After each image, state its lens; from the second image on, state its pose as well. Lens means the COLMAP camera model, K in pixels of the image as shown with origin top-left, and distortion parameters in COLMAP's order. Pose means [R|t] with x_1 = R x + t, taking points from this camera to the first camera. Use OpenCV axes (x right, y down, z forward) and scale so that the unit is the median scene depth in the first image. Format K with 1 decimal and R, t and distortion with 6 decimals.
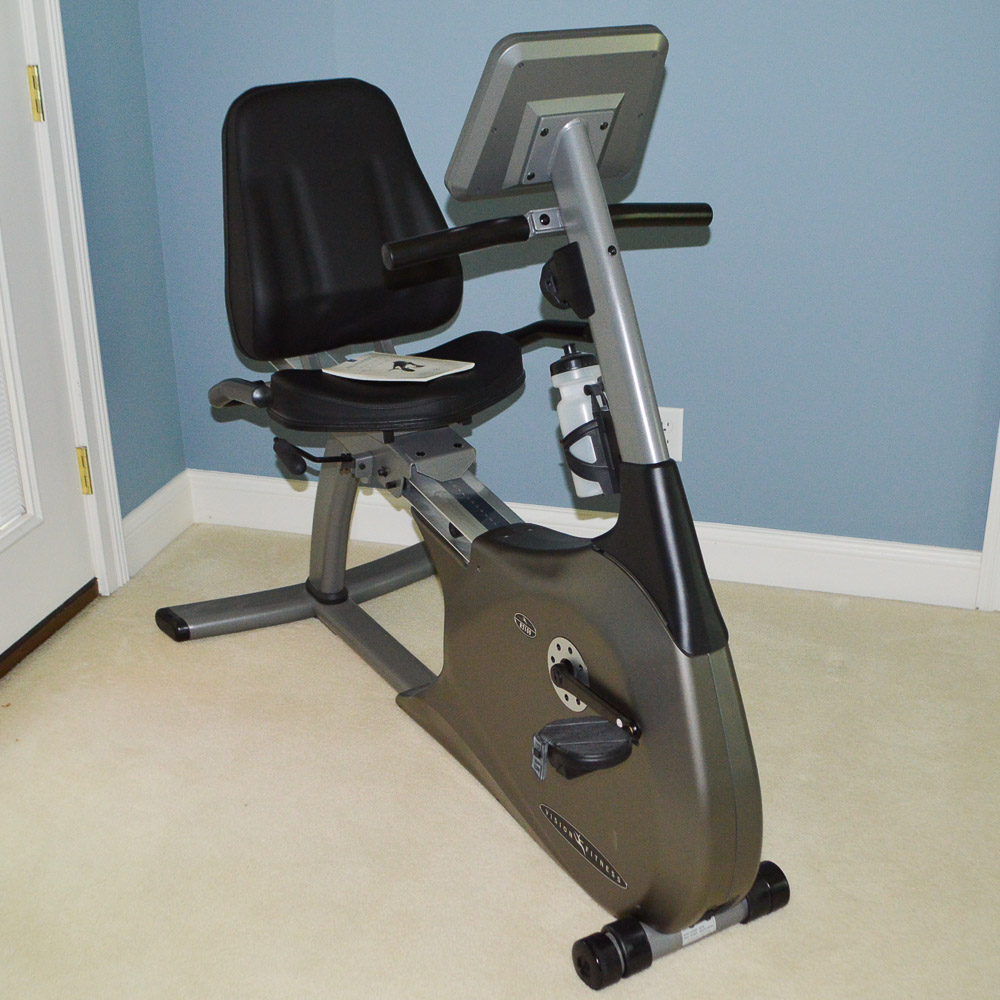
lens RADIAL K [[1213.1, 0, 500.0], [0, 1213.1, 500.0], [0, 0, 1]] dist [-0.138566, 0.029711]
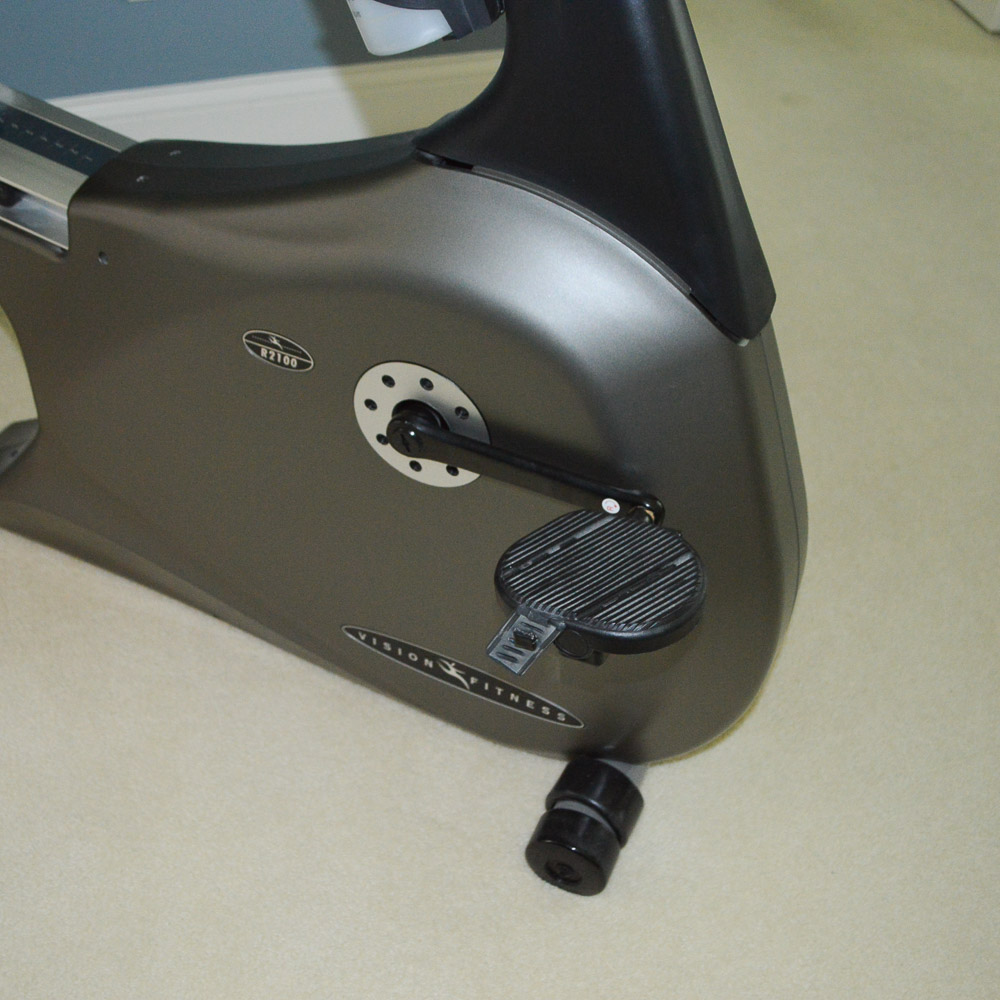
lens RADIAL K [[1213.1, 0, 500.0], [0, 1213.1, 500.0], [0, 0, 1]] dist [-0.138566, 0.029711]
pose [[0.837127, -0.368818, 0.403970, -0.122372], [0.183876, 0.885265, 0.427195, -0.033140], [-0.515178, -0.283336, 0.808896, 0.555379]]
